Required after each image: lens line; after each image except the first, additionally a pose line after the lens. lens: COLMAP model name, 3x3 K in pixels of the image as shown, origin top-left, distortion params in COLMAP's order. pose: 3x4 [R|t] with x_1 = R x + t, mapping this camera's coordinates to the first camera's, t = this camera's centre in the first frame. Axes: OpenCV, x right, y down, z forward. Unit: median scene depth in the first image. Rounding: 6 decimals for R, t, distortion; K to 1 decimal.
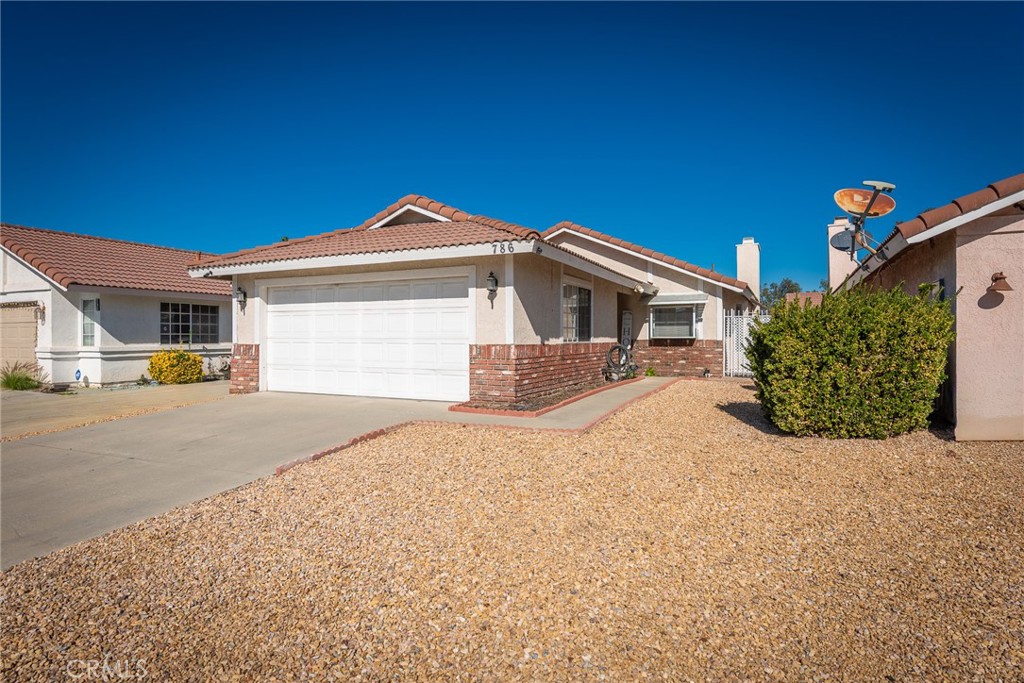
lens RADIAL K [[551.1, 0, 506.5], [0, 551.1, 338.3], [0, 0, 1]] dist [-0.001172, -0.001510]
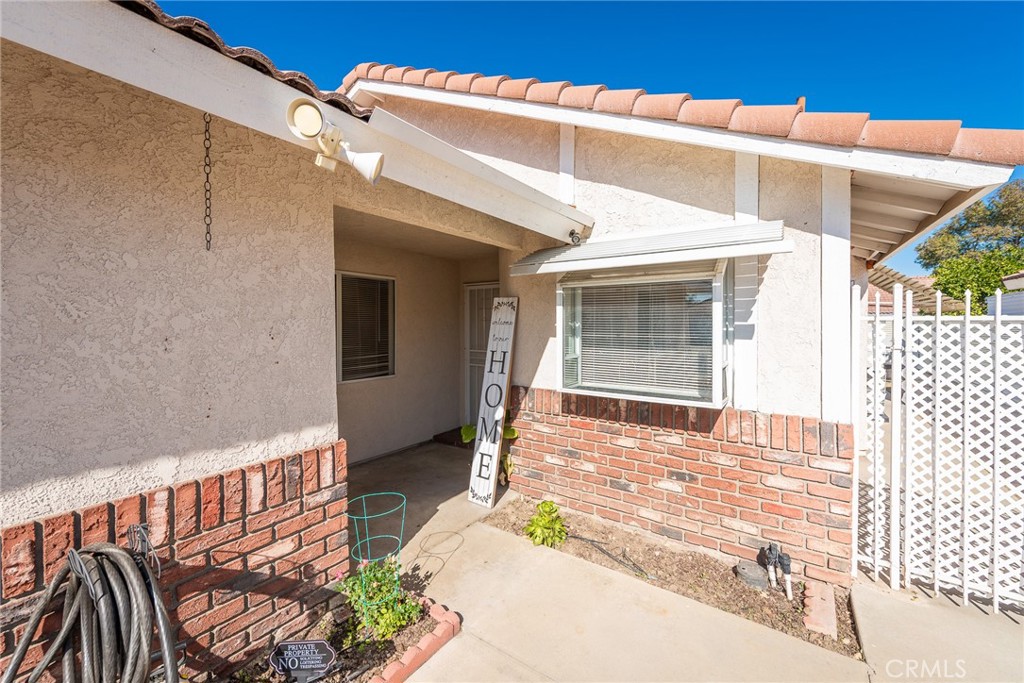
lens RADIAL K [[403.7, 0, 519.5], [0, 403.7, 332.2], [0, 0, 1]] dist [0.001537, 0.000184]
pose [[0.988764, -0.002970, -0.149452, 0.383839], [0.006673, 0.999683, 0.024288, -0.051731], [0.149333, -0.025012, 0.988471, 1.108762]]
